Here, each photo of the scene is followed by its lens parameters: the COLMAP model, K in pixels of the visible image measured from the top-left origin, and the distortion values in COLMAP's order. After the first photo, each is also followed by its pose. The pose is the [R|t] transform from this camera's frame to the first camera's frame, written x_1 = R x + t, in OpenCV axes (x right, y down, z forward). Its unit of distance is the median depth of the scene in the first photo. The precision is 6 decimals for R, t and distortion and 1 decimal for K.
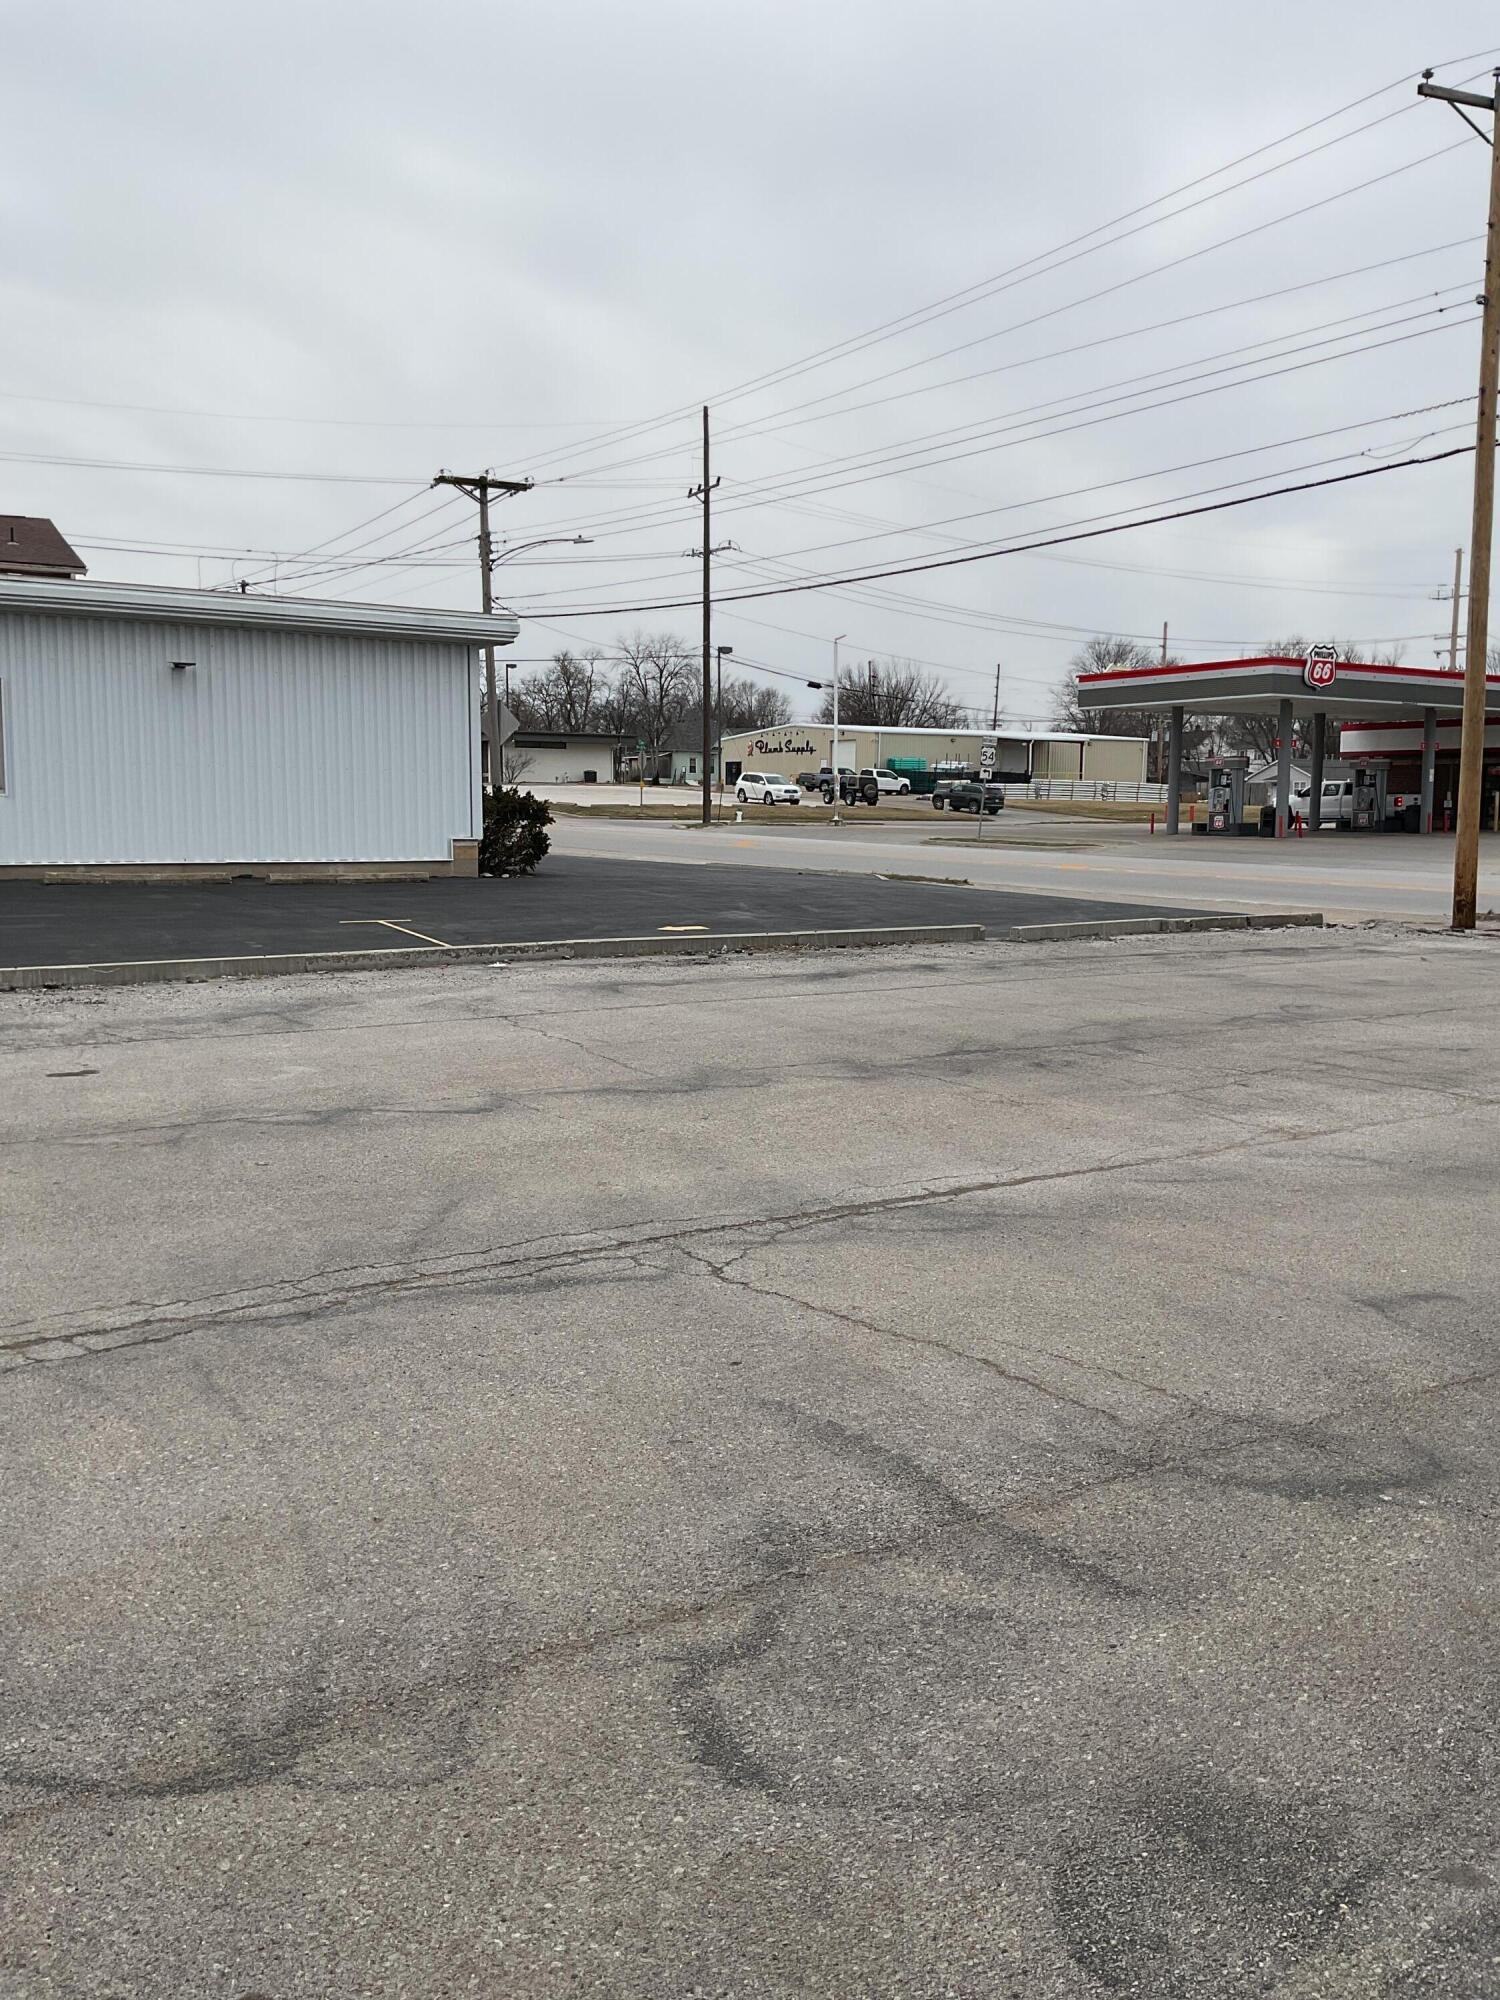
lens RADIAL K [[1635.2, 0, 750.0], [0, 1635.2, 1000.0], [0, 0, 1]] dist [0.134763, -0.281352]
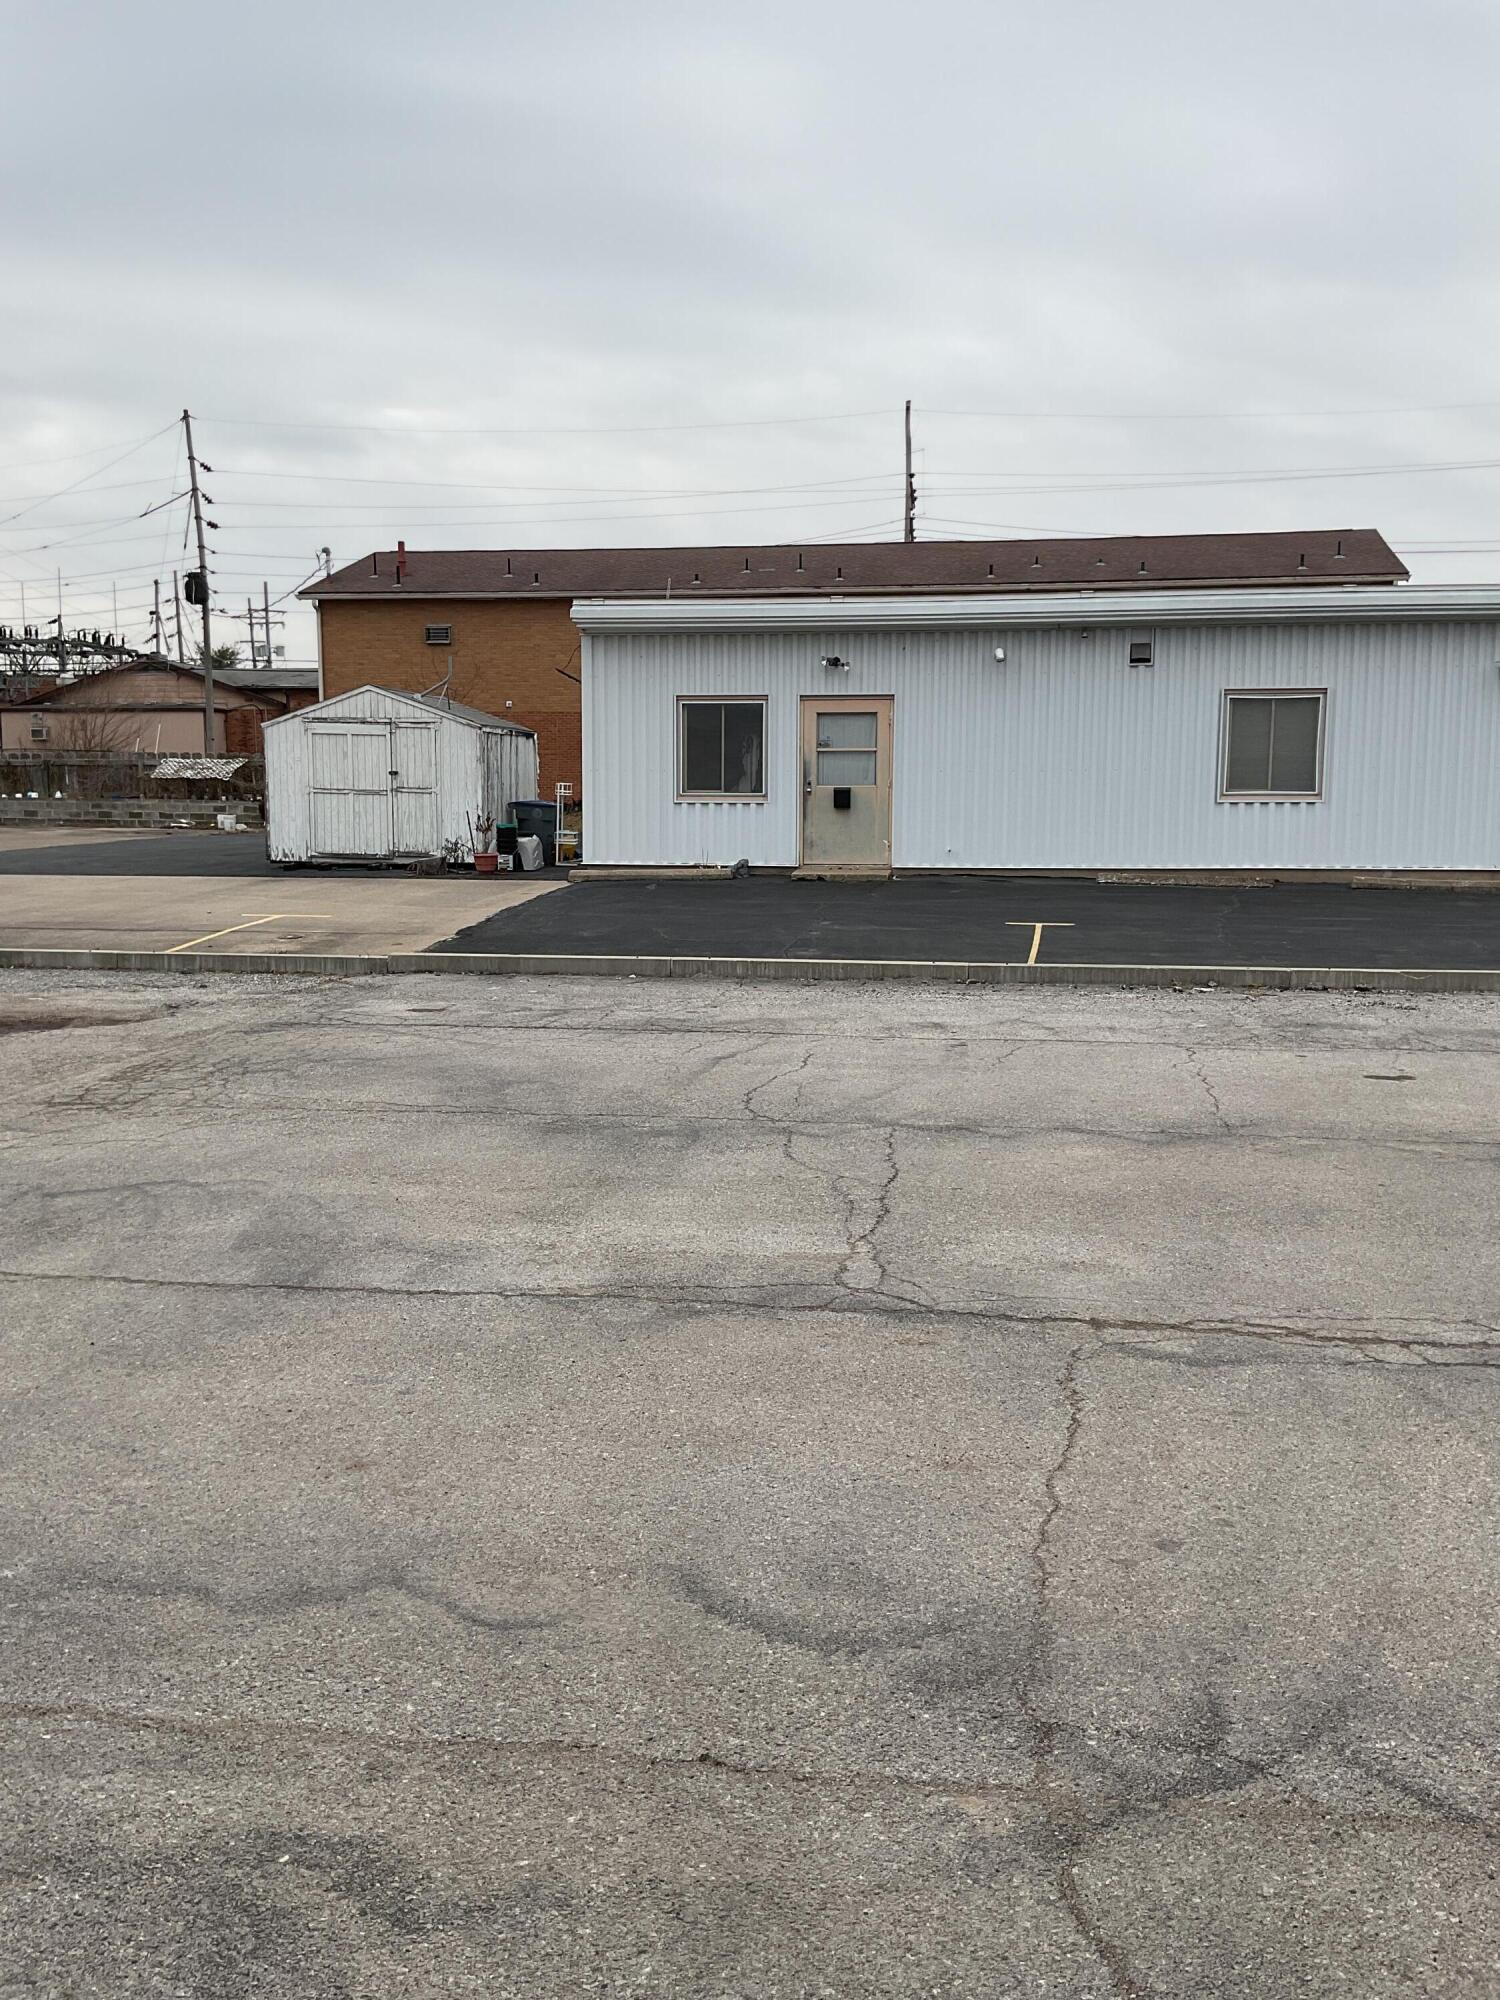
lens RADIAL K [[1630.8, 0, 751.0], [0, 1630.8, 1005.0], [0, 0, 1]] dist [0.131984, -0.270406]
pose [[0.740704, 0.077301, -0.667369, -0.032467], [-0.077312, 0.996567, 0.029623, 0.000988], [0.667368, 0.029654, 0.744138, -0.004925]]
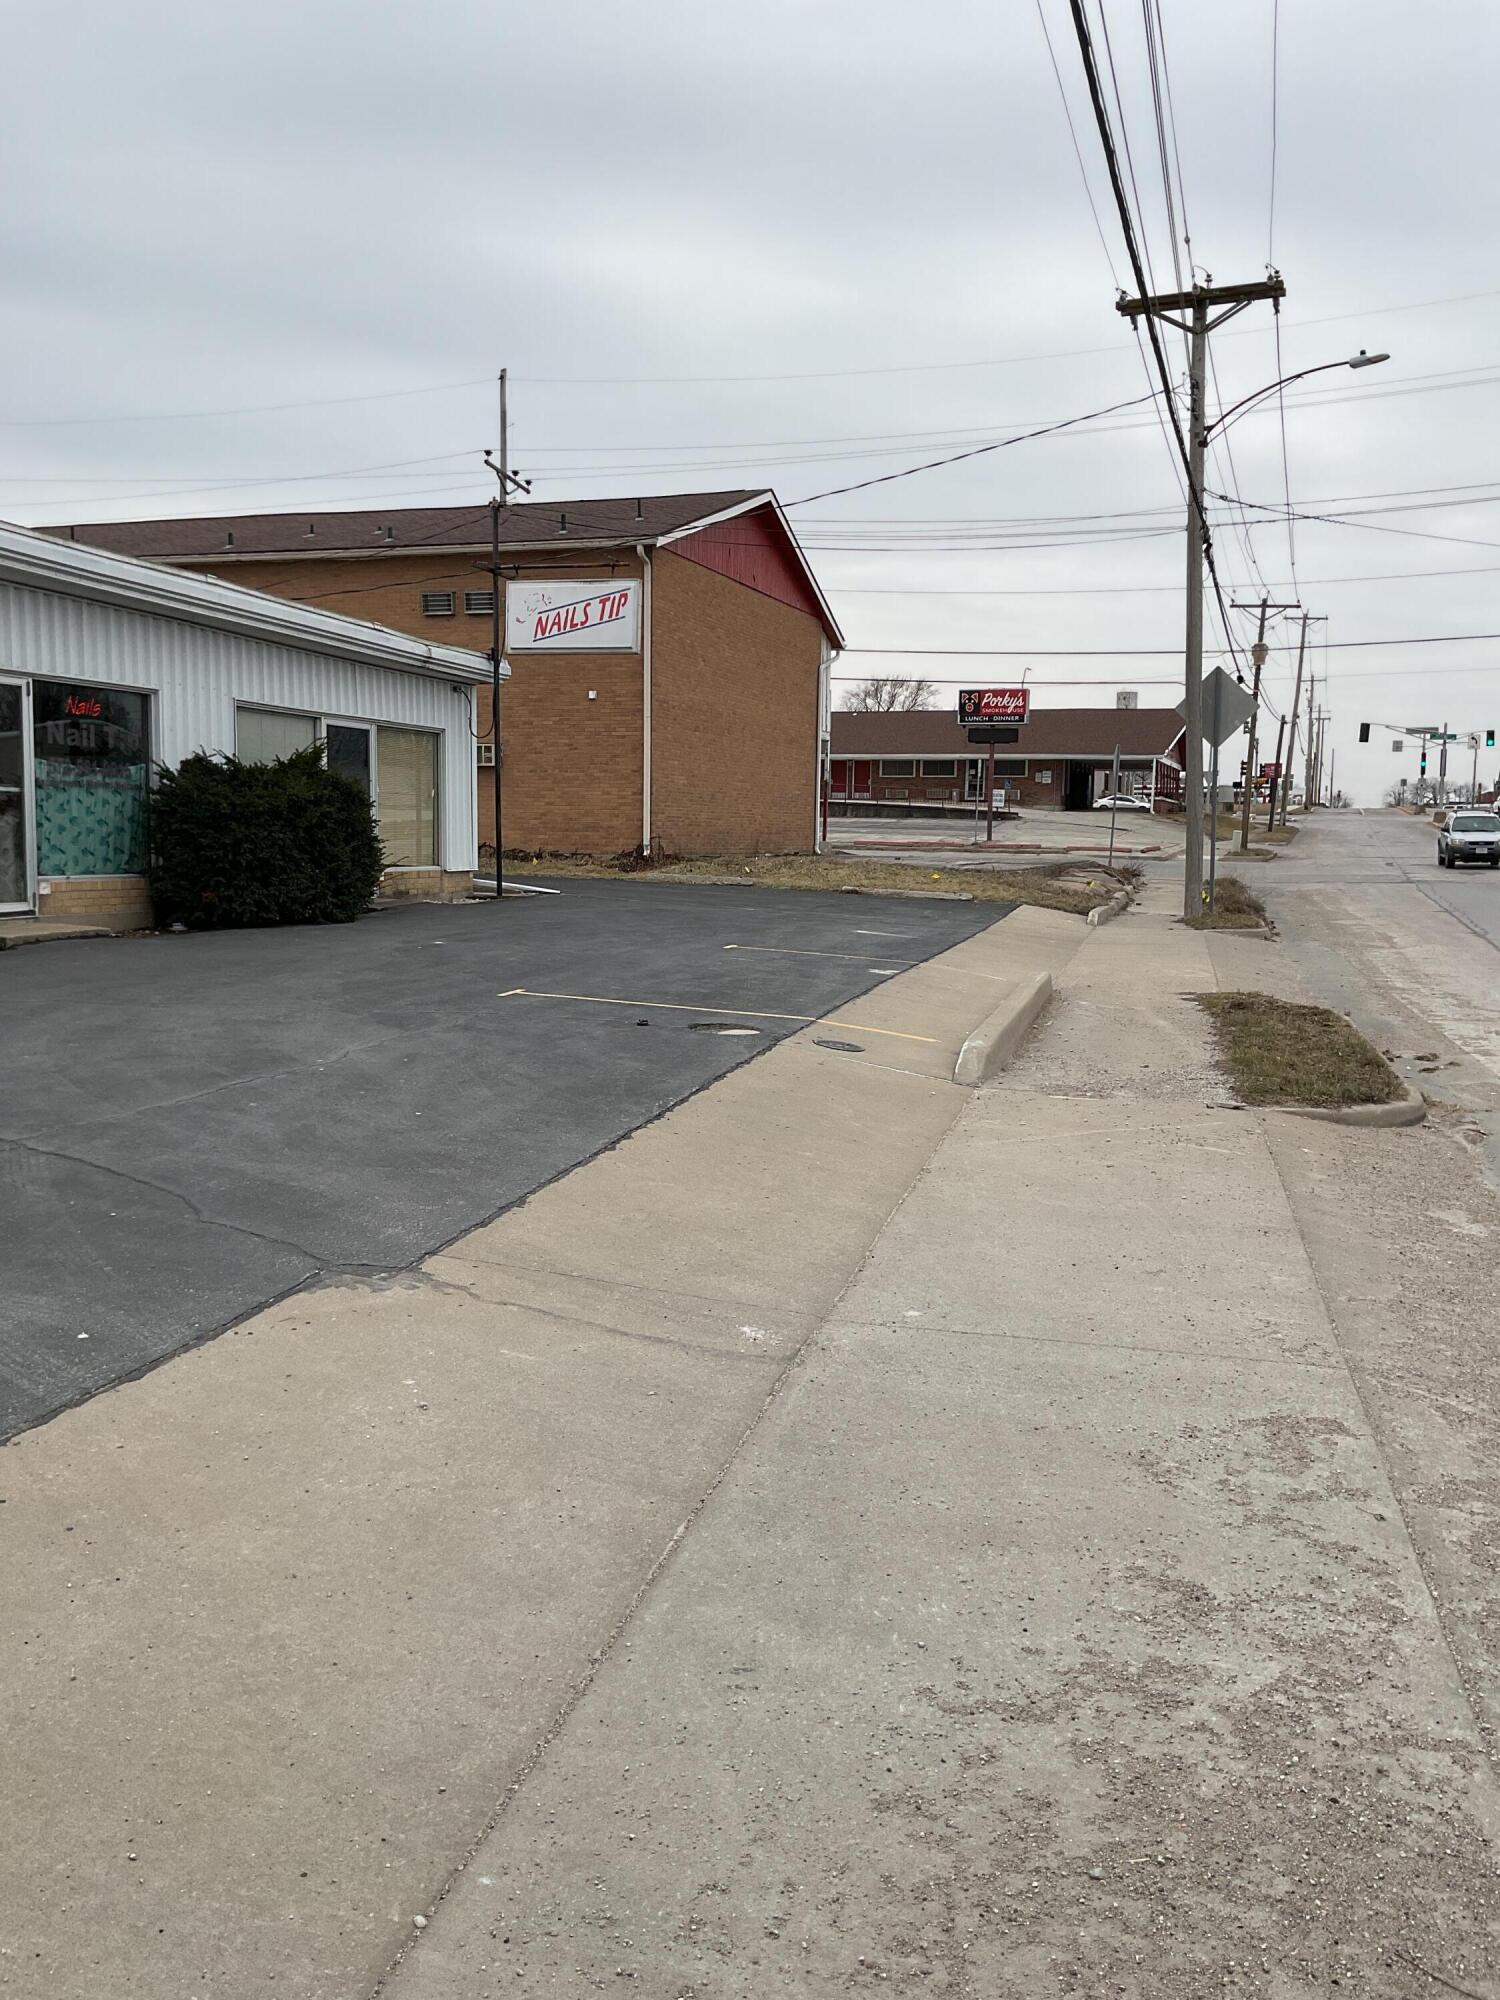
lens RADIAL K [[1640.7, 0, 755.1], [0, 1640.7, 992.4], [0, 0, 1]] dist [0.143019, -0.300146]
pose [[0.612899, 0.076809, -0.786419, 1.116719], [-0.105607, 0.994298, 0.014807, -0.310315], [0.783072, 0.073976, 0.617516, 2.674356]]
